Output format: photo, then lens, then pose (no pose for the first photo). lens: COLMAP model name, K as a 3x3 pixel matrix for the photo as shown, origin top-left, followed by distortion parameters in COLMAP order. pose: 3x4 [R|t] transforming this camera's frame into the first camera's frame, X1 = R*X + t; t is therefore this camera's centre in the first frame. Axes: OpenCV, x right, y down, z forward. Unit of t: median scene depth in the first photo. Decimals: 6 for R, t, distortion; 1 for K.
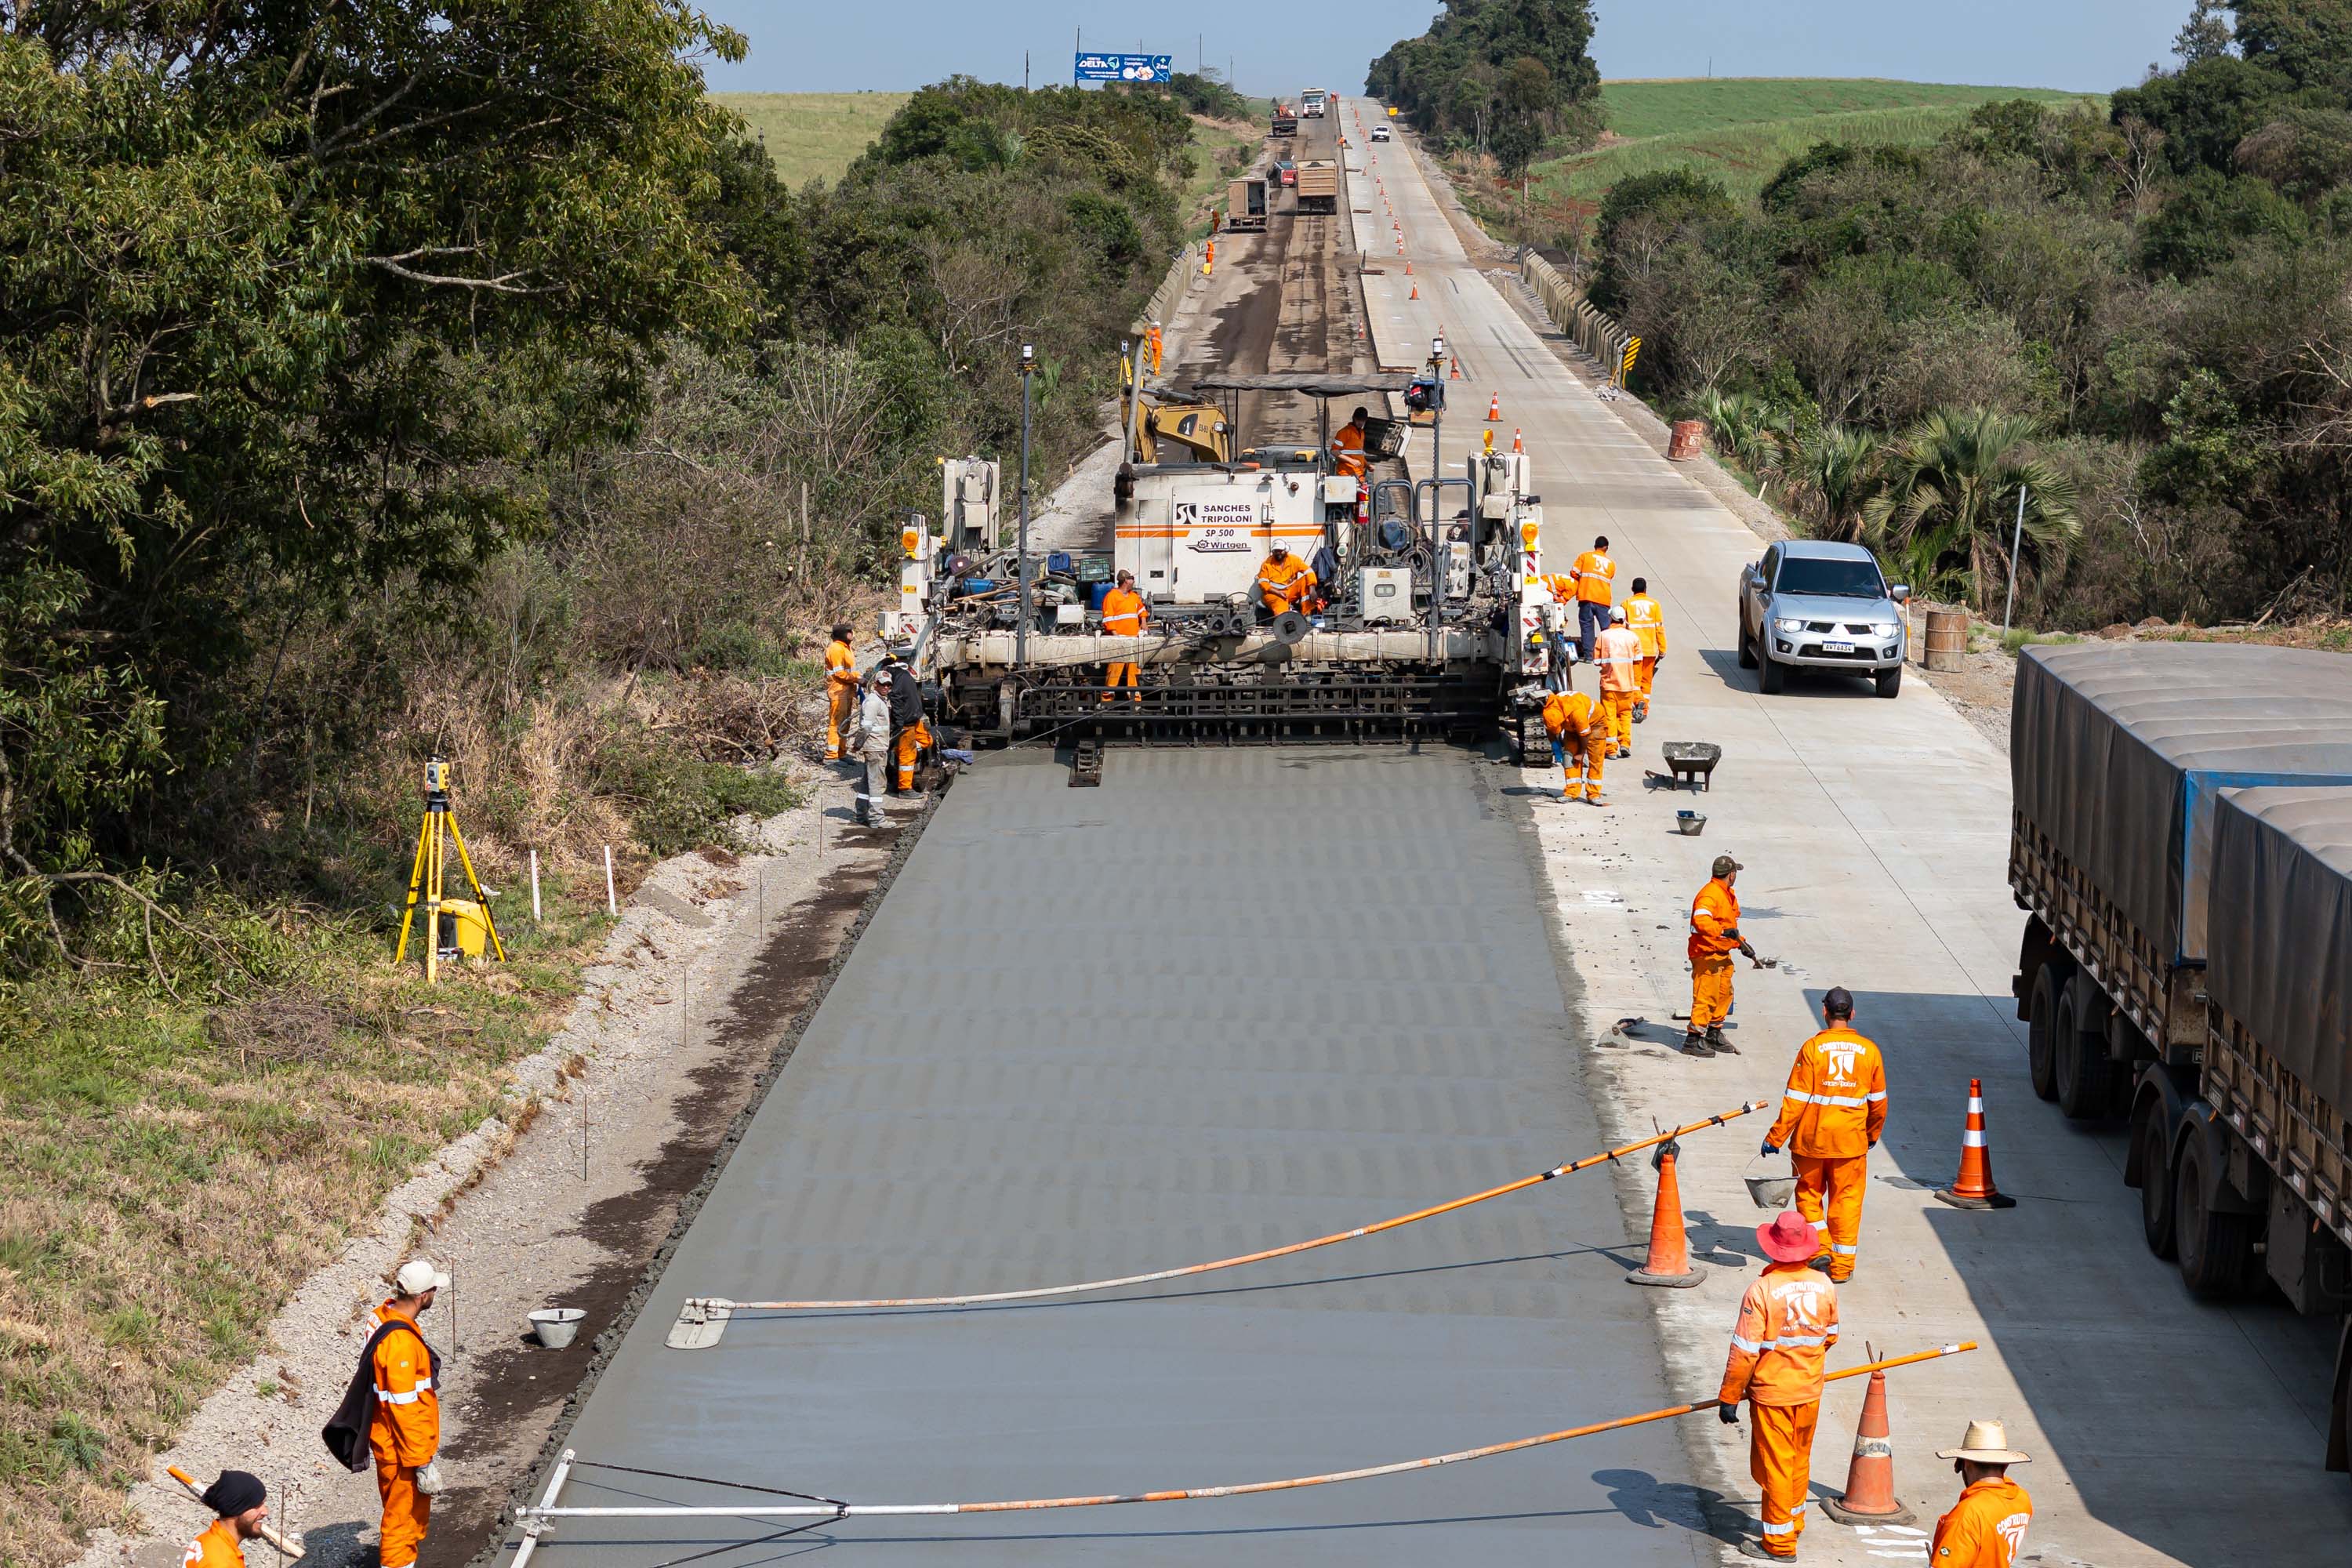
lens RADIAL K [[4659.4, 0, 1176.0], [0, 4659.4, 784.0], [0, 0, 1]] dist [0.170120, 0.106638]
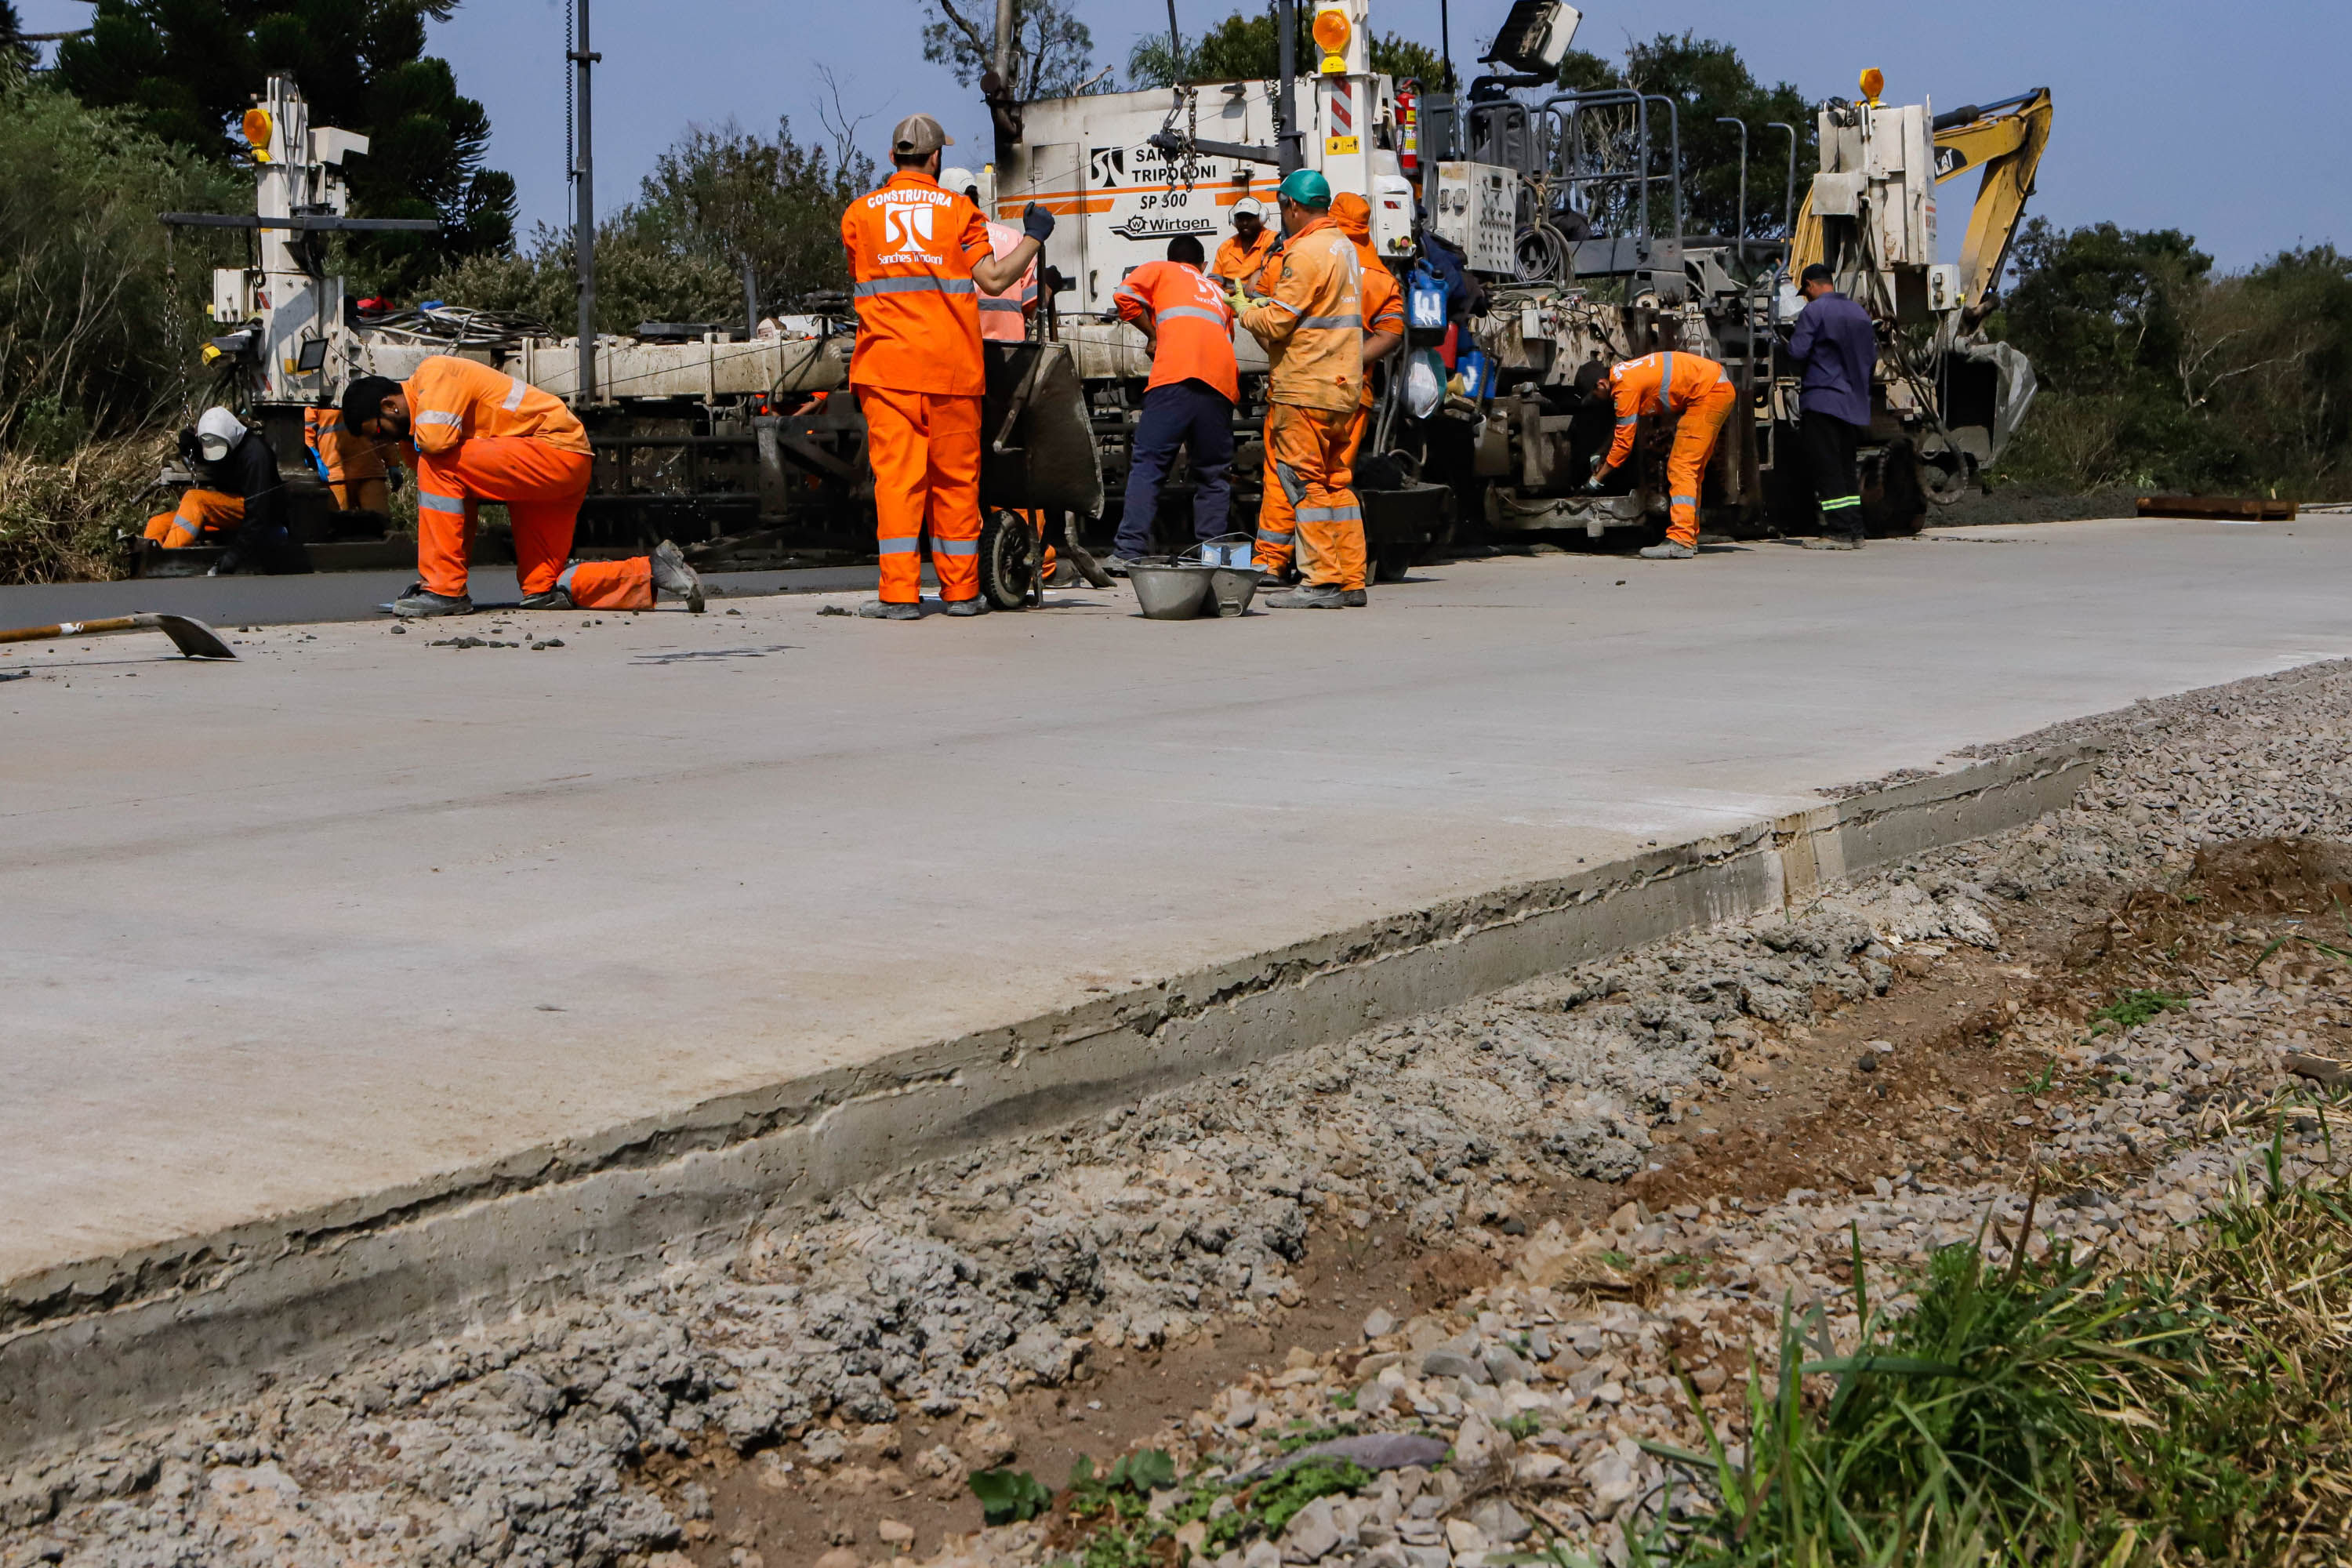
lens RADIAL K [[3697.9, 0, 1176.0], [0, 3697.9, 784.0], [0, 0, 1]] dist [0.015212, 0.118373]
pose [[0.890847, 0.028775, -0.453392, 0.213822], [-0.051613, 0.997941, -0.038076, 0.029633], [0.451363, 0.057321, 0.890498, 0.663626]]
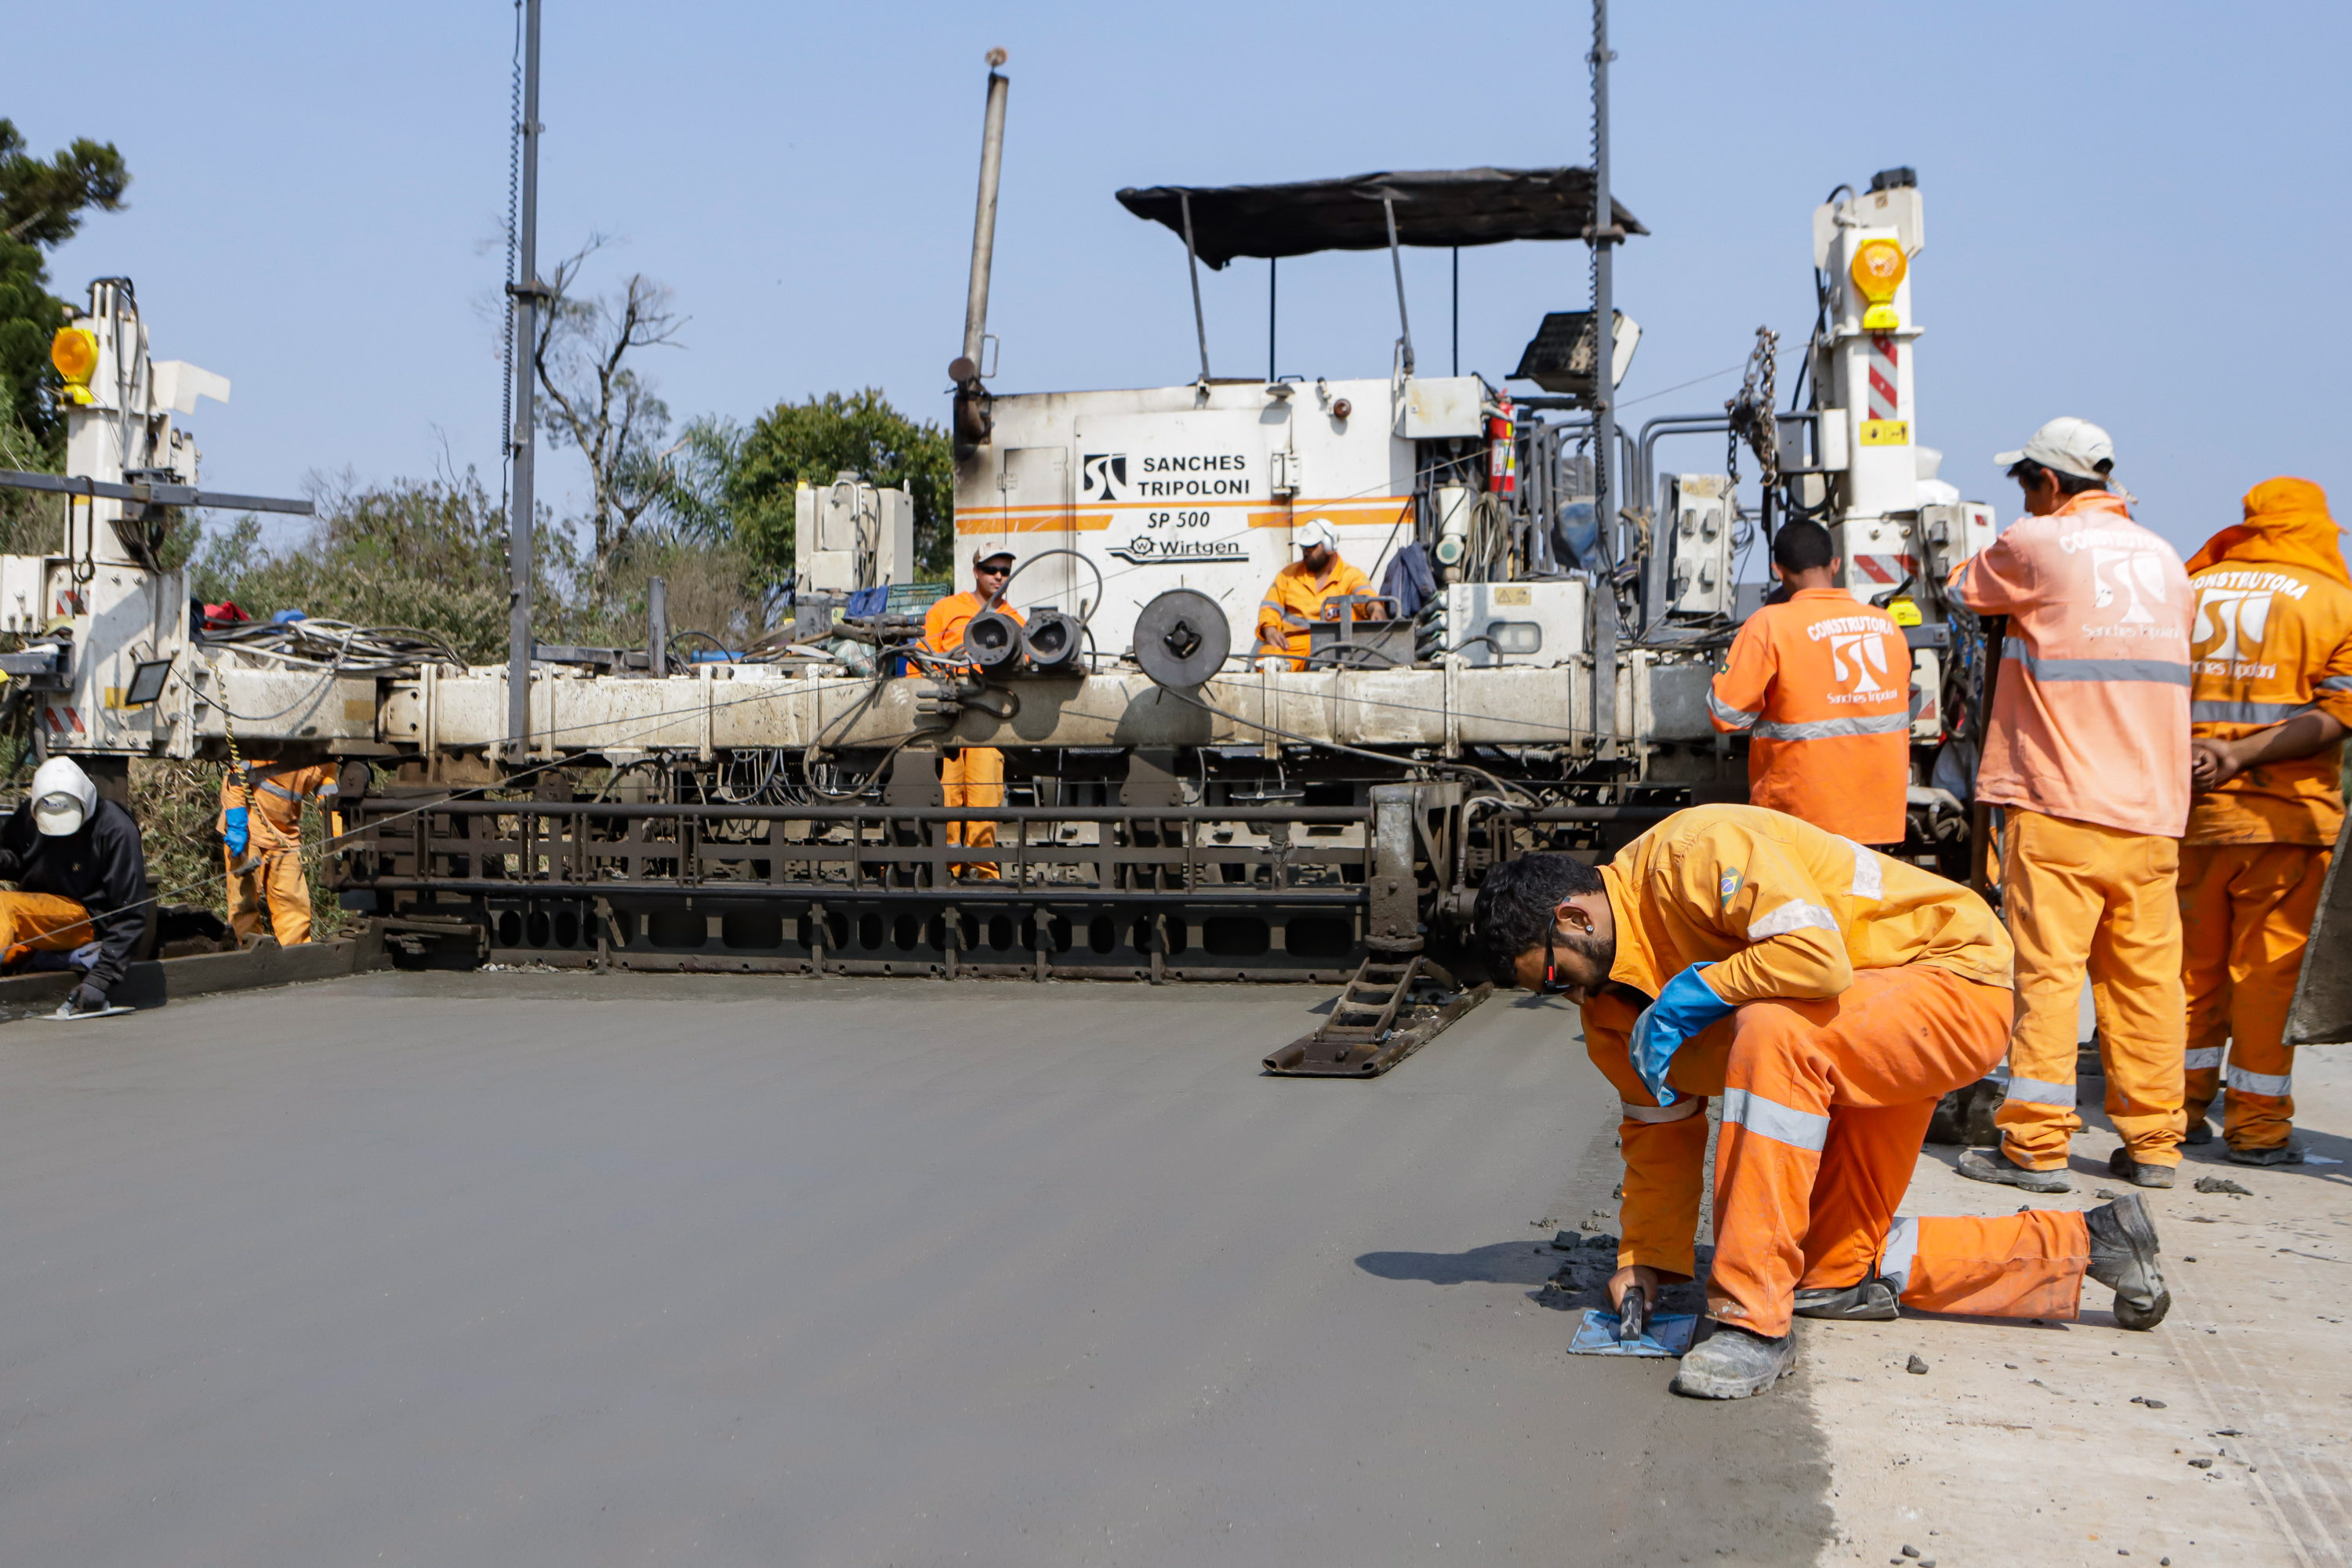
lens RADIAL K [[2675.1, 0, 1176.0], [0, 2675.1, 784.0], [0, 0, 1]] dist [0.000724, -0.002409]
pose [[0.978225, 0.011193, -0.207245, 0.065245], [-0.037460, 0.991667, -0.123259, 0.002365], [0.204138, 0.128339, 0.970493, 0.797184]]
